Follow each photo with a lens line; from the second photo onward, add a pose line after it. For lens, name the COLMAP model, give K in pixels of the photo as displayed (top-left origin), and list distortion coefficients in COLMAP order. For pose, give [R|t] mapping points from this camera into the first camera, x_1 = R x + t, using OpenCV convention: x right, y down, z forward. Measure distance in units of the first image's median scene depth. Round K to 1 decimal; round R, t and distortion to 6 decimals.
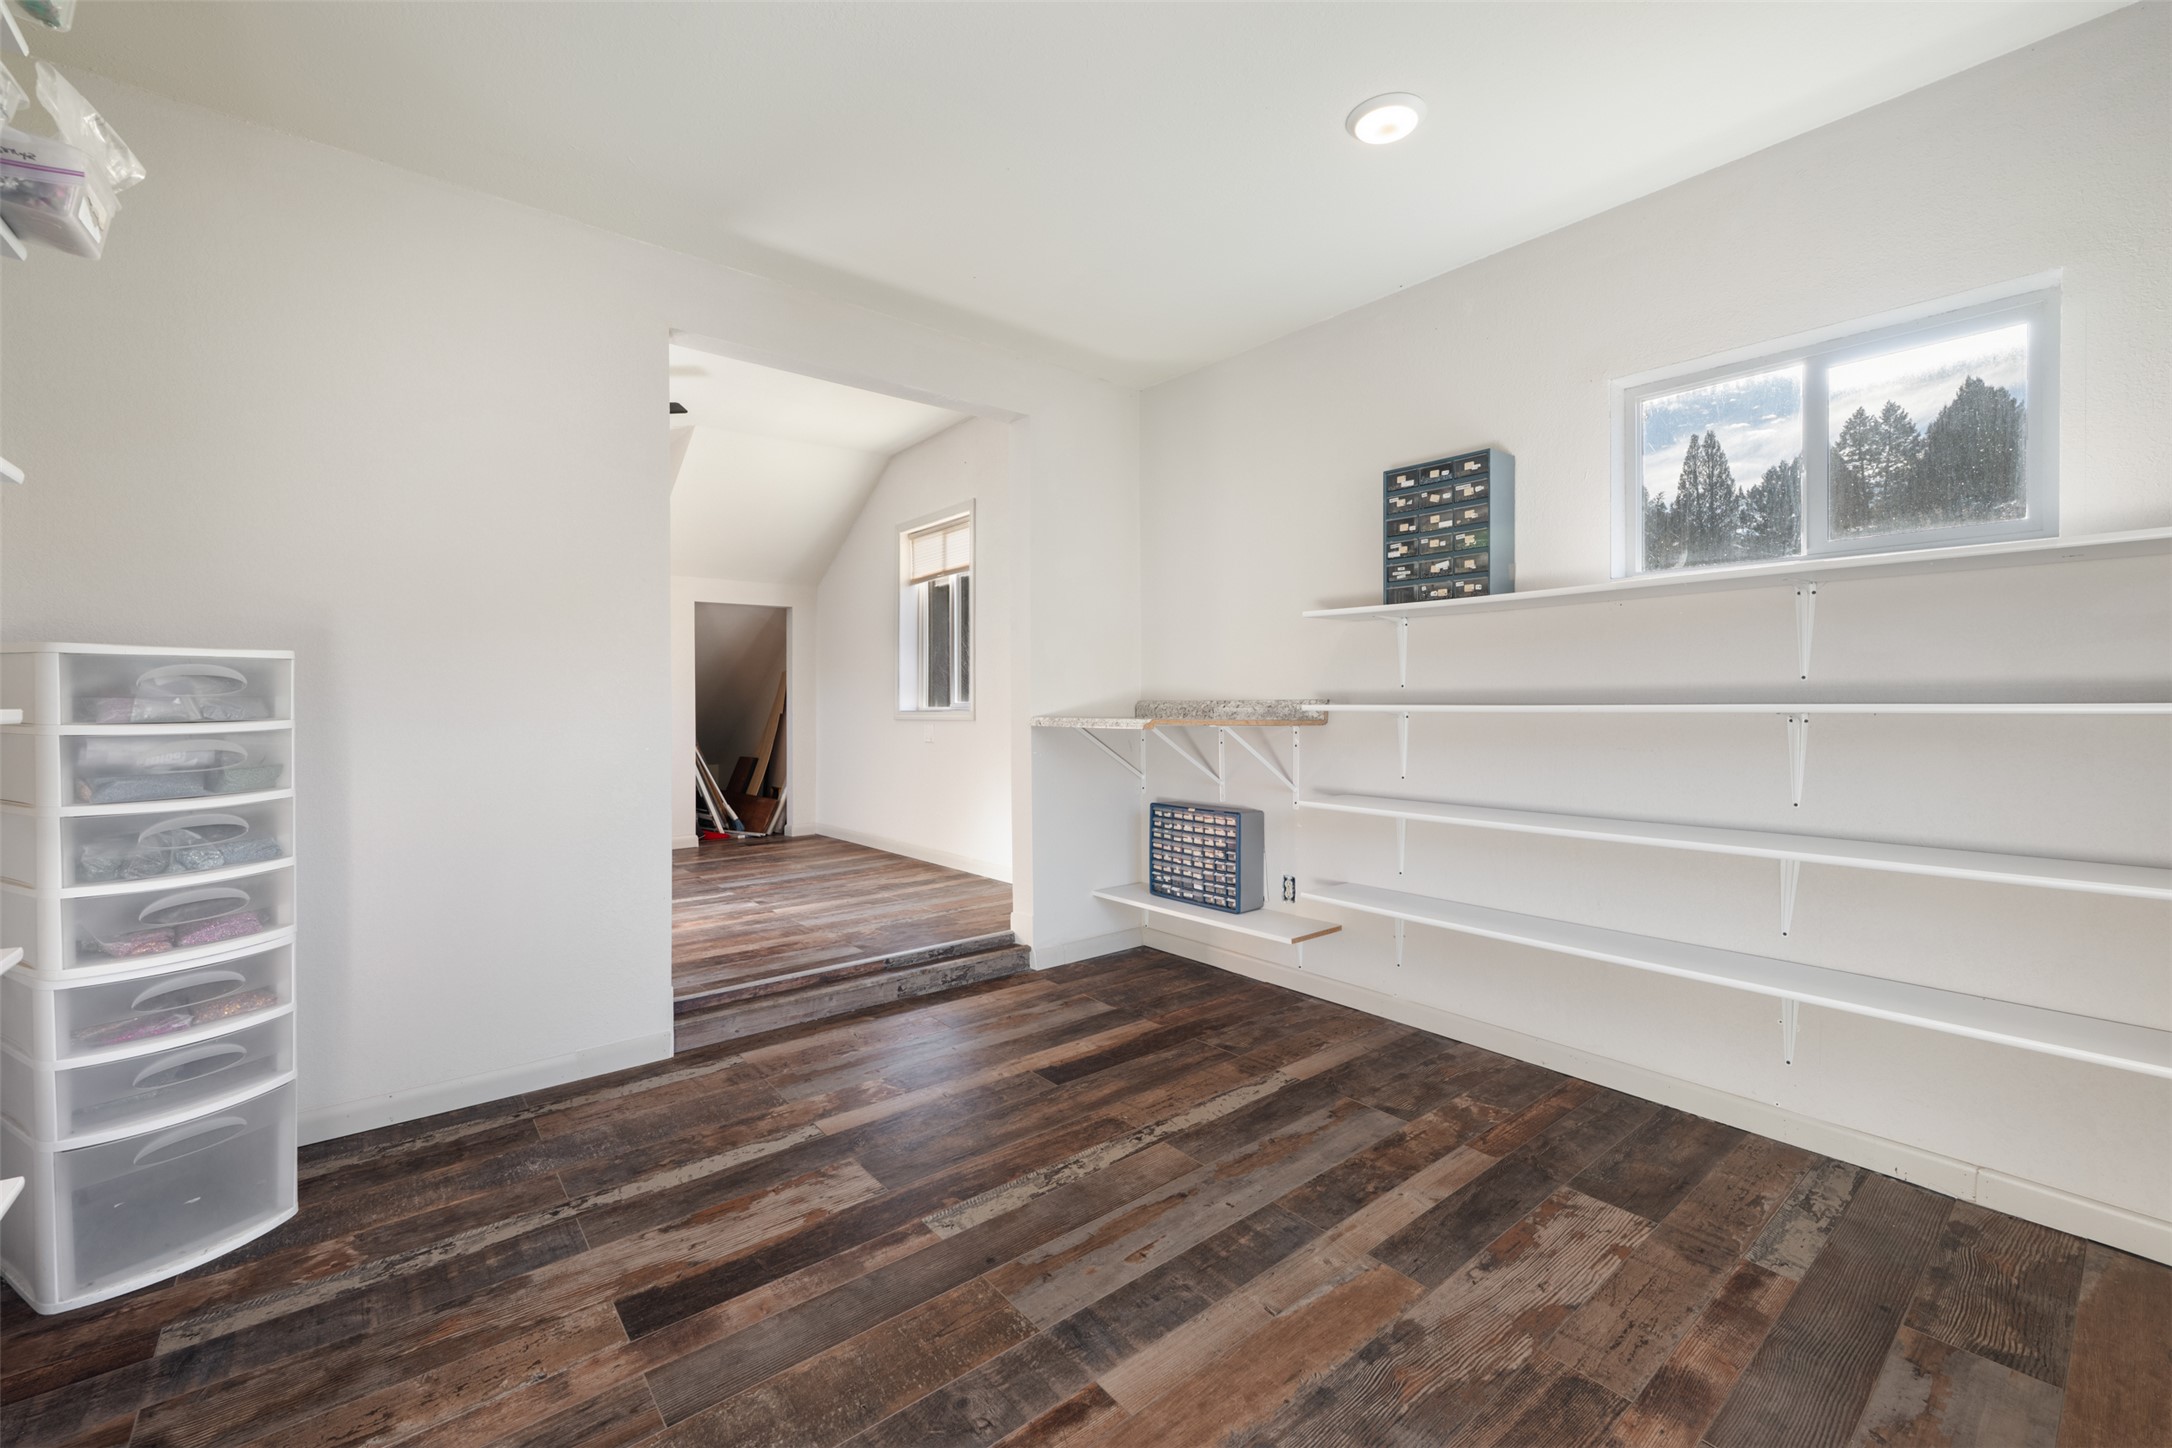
lens RADIAL K [[888.2, 0, 1083.6], [0, 888.2, 708.4], [0, 0, 1]] dist [-0.010306, -0.000178]
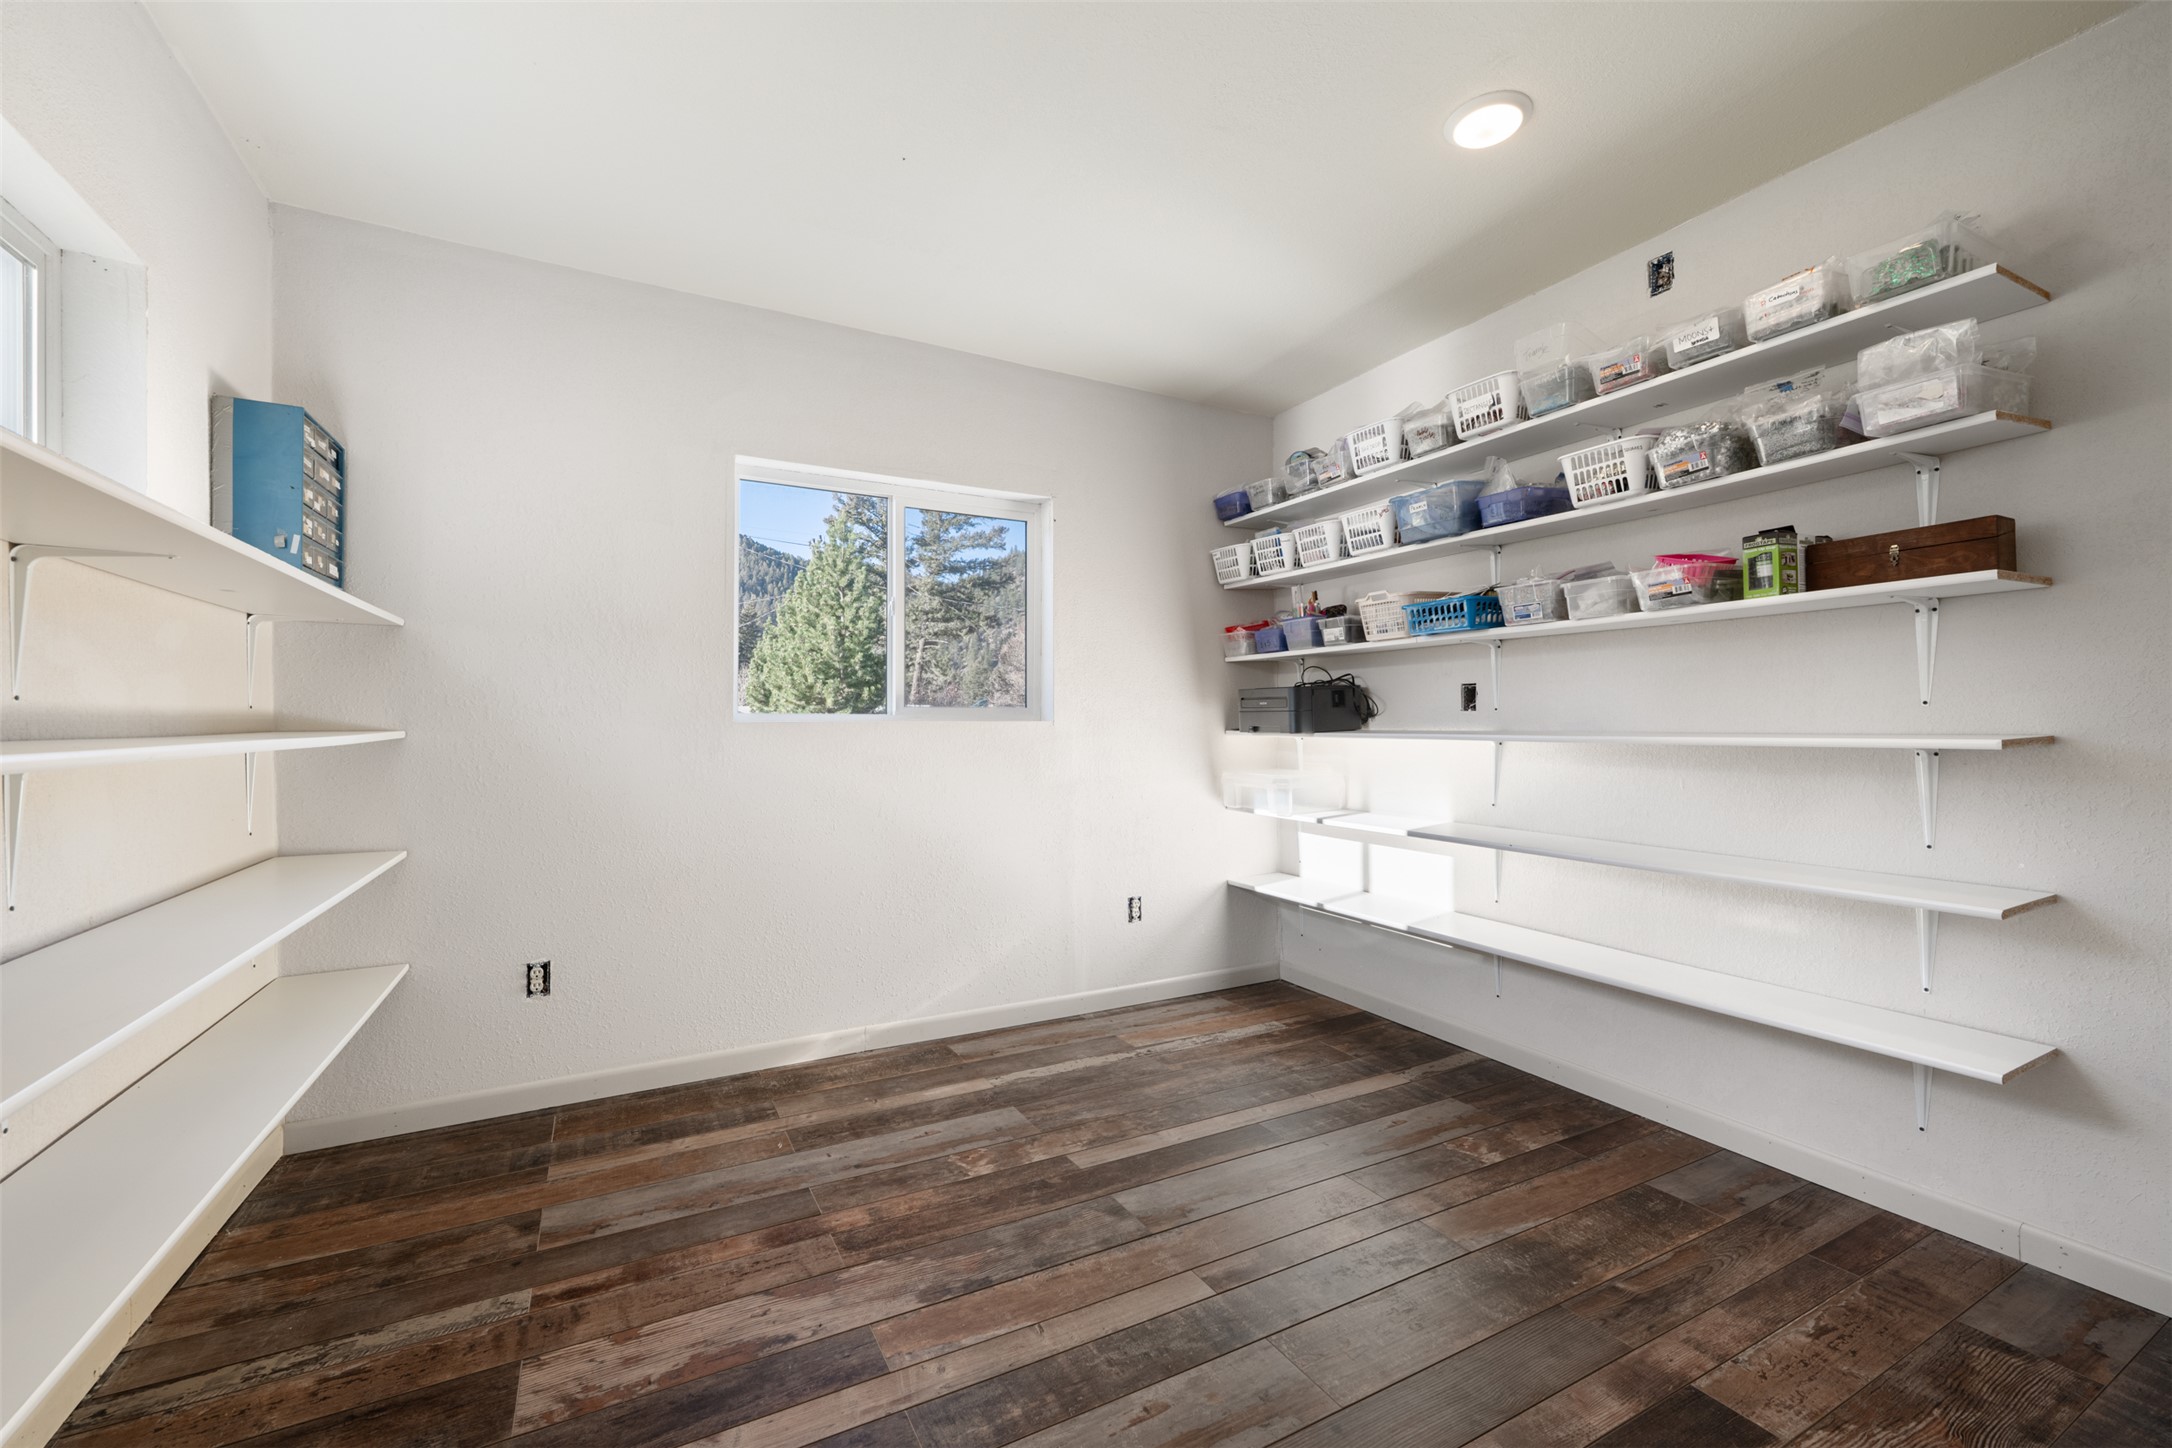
lens RADIAL K [[888.2, 0, 1077.2], [0, 888.2, 729.5], [0, 0, 1]] dist [-0.010306, -0.000178]
pose [[-0.978684, -0.000559, 0.205373, -0.039041], [0.003378, 0.999817, 0.018821, -0.030599], [-0.205346, 0.019113, -0.978503, 1.868620]]
